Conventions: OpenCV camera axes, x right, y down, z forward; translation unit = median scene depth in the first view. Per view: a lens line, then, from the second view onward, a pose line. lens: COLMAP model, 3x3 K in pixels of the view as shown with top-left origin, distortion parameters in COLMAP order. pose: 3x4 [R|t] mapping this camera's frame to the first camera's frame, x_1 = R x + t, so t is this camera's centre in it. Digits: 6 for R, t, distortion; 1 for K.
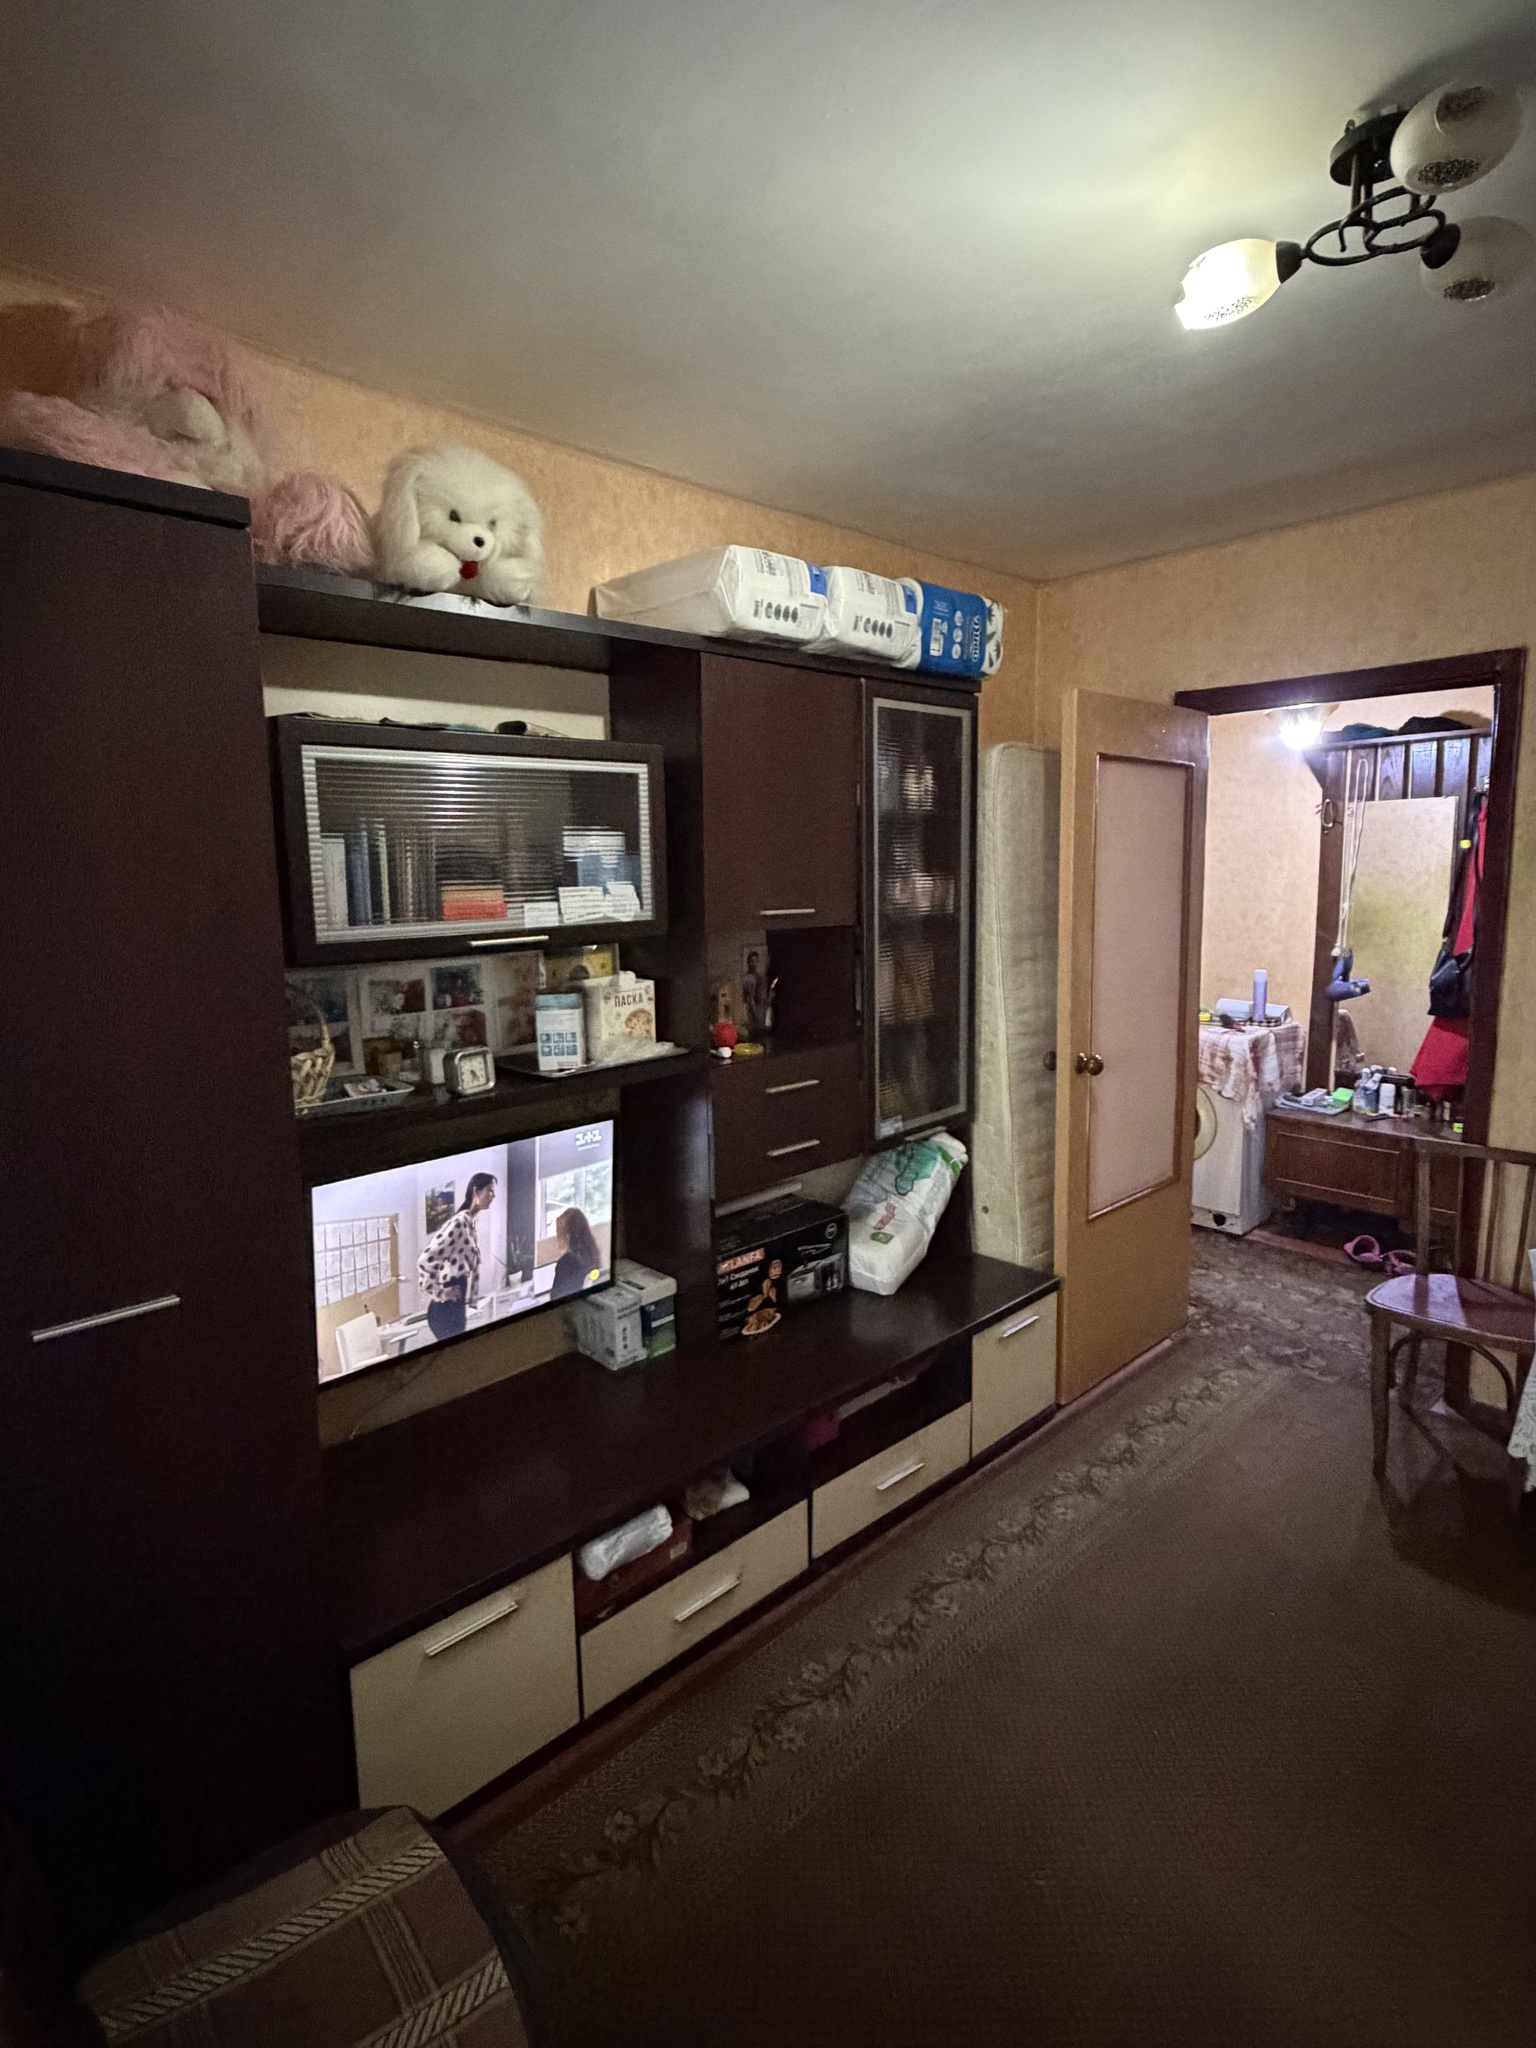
lens RADIAL K [[1083.1, 0, 758.5], [0, 1083.1, 1010.3], [0, 0, 1]] dist [-0.000654, -0.000629]
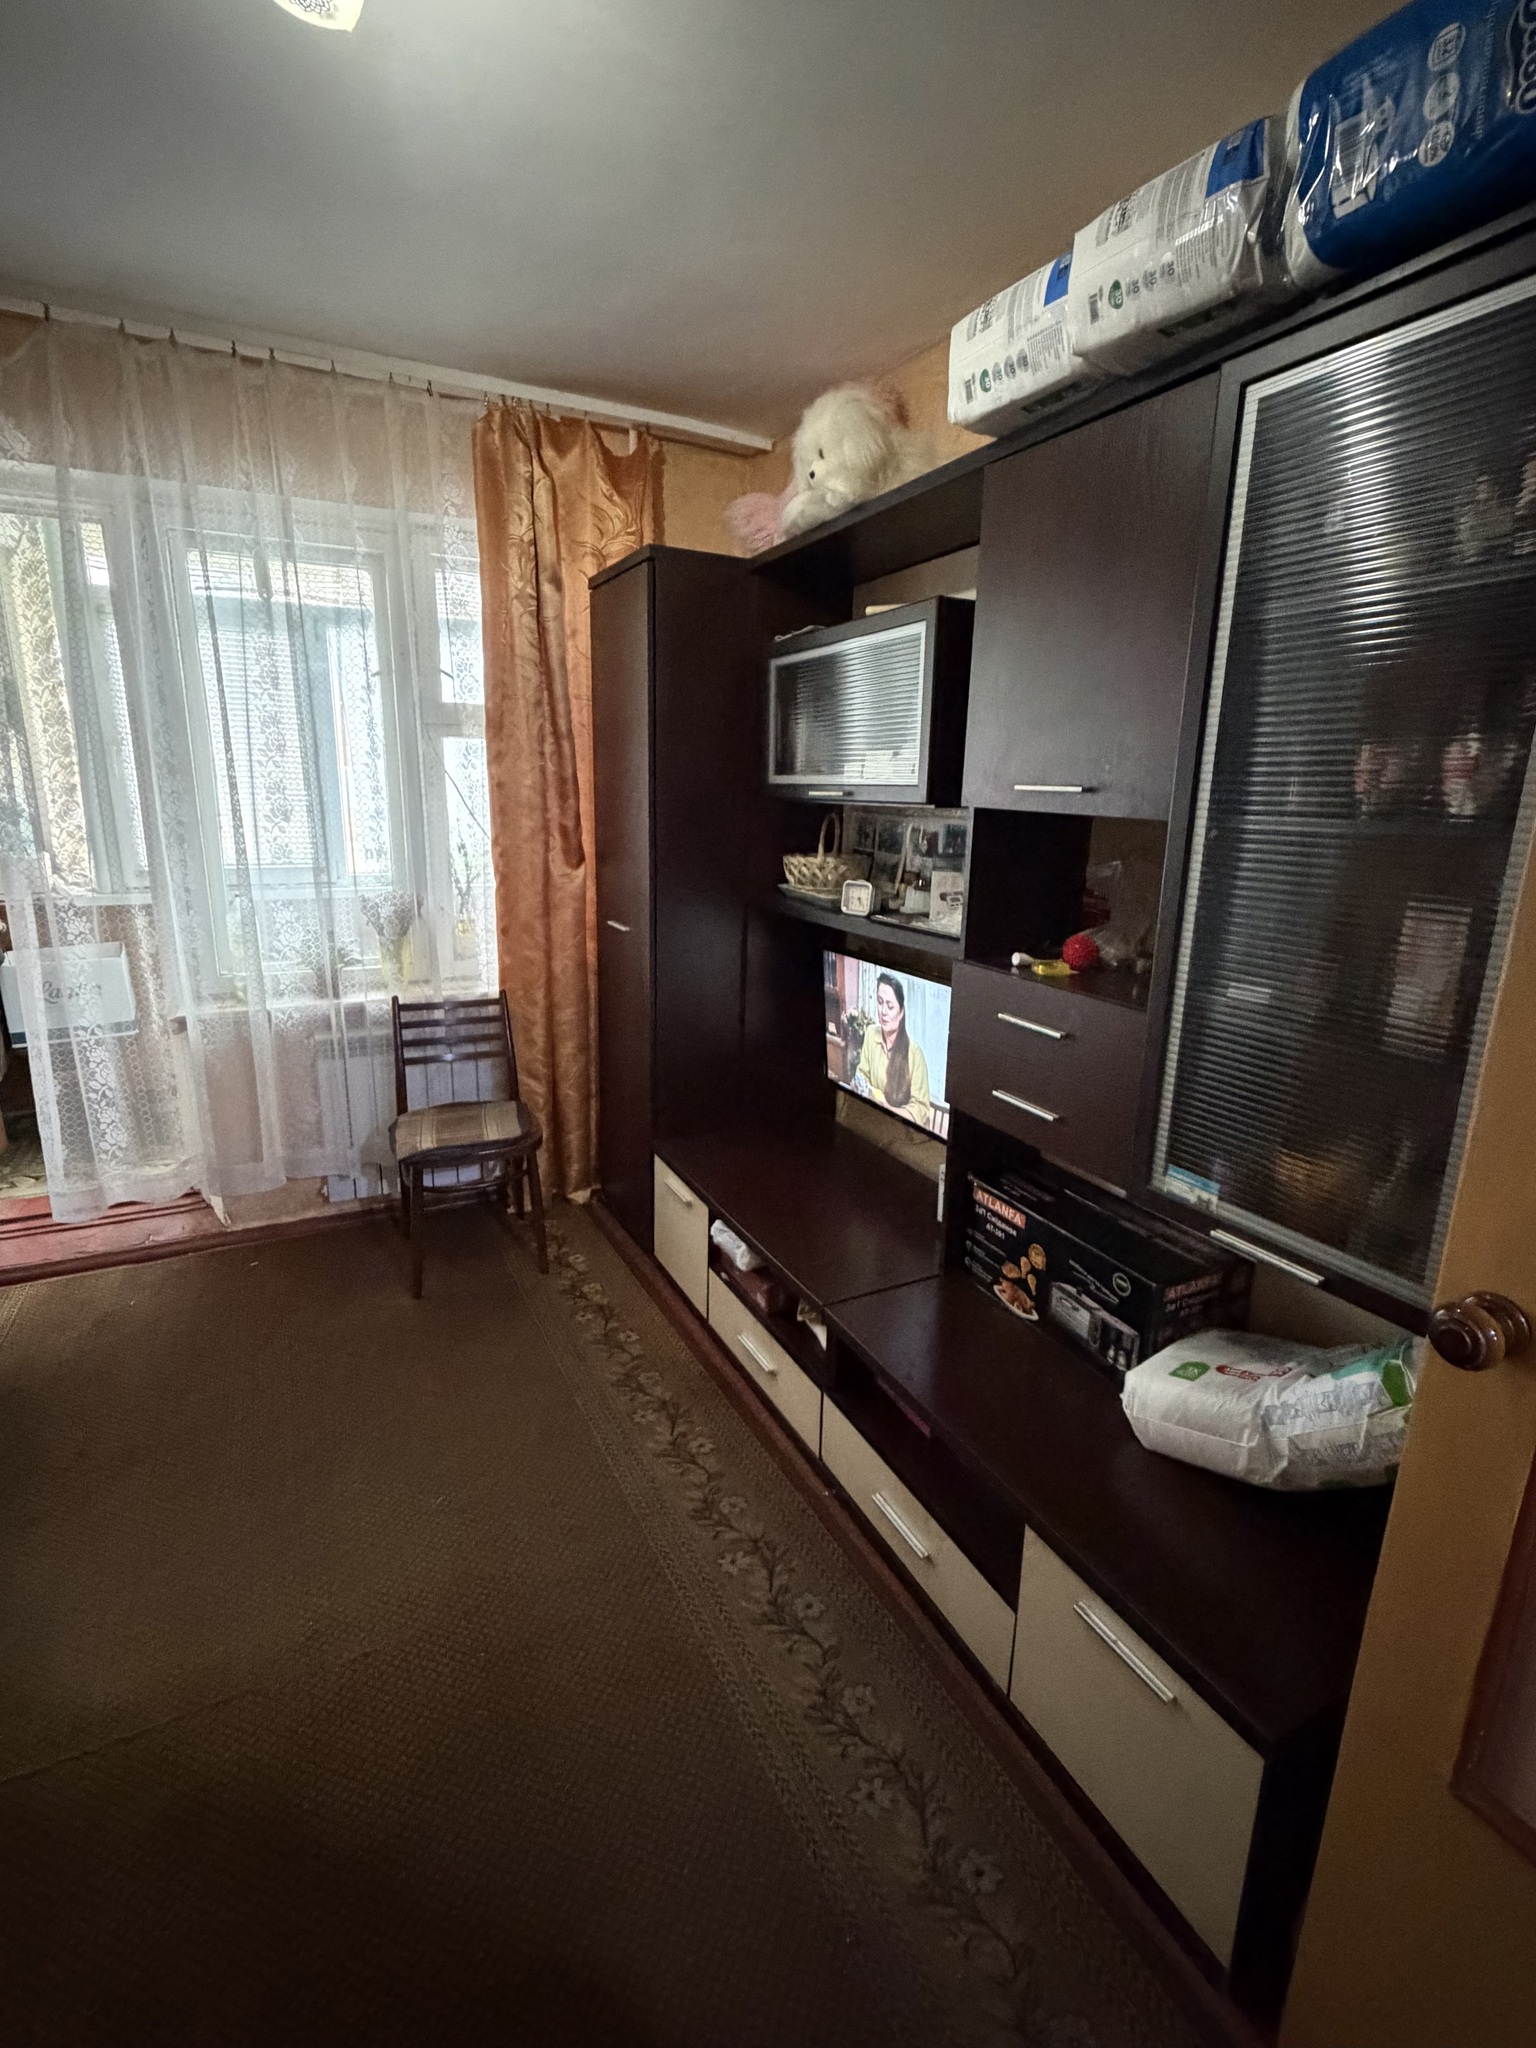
lens RADIAL K [[946.3, 0, 770.9], [0, 946.3, 1013.7], [0, 0, 1]] dist [-0.000069, 0.000351]
pose [[-0.291956, 0.236985, -0.926607, 0.669282], [-0.145020, 0.946646, 0.287803, -0.097204], [0.945373, 0.218403, -0.242011, 0.949967]]
